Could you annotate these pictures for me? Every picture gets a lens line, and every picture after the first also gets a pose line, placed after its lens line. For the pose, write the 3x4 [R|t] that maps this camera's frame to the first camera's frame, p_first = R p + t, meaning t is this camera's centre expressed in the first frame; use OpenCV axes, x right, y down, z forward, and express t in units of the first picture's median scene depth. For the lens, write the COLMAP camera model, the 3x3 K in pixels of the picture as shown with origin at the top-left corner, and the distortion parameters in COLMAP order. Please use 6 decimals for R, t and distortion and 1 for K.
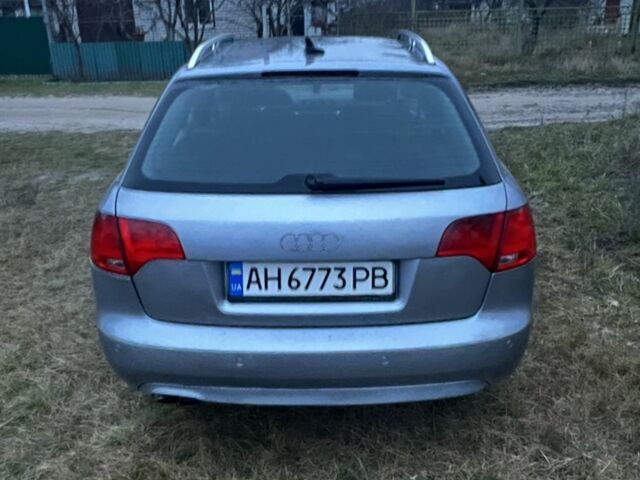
lens RADIAL K [[567.2, 0, 320.0], [0, 567.2, 240.0], [0, 0, 1]] dist [0.005516, 0.002659]
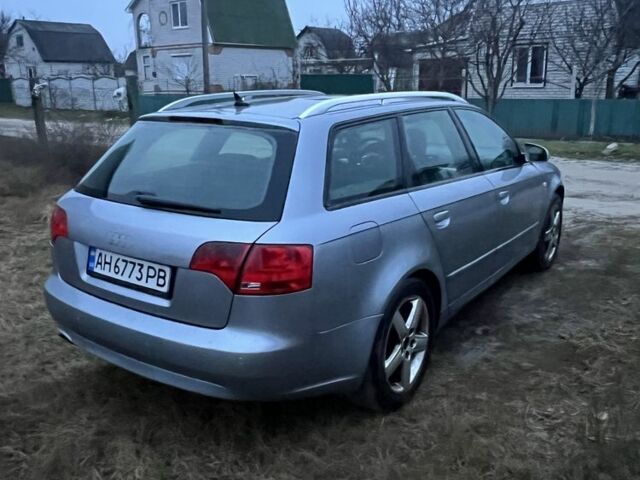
lens RADIAL K [[567.2, 0, 320.0], [0, 567.2, 240.0], [0, 0, 1]] dist [0.005516, 0.002659]
pose [[0.840070, 0.164164, -0.517042, 1.046005], [-0.211361, 0.976842, -0.033259, -0.049214], [0.499608, 0.137223, 0.855314, 0.078438]]
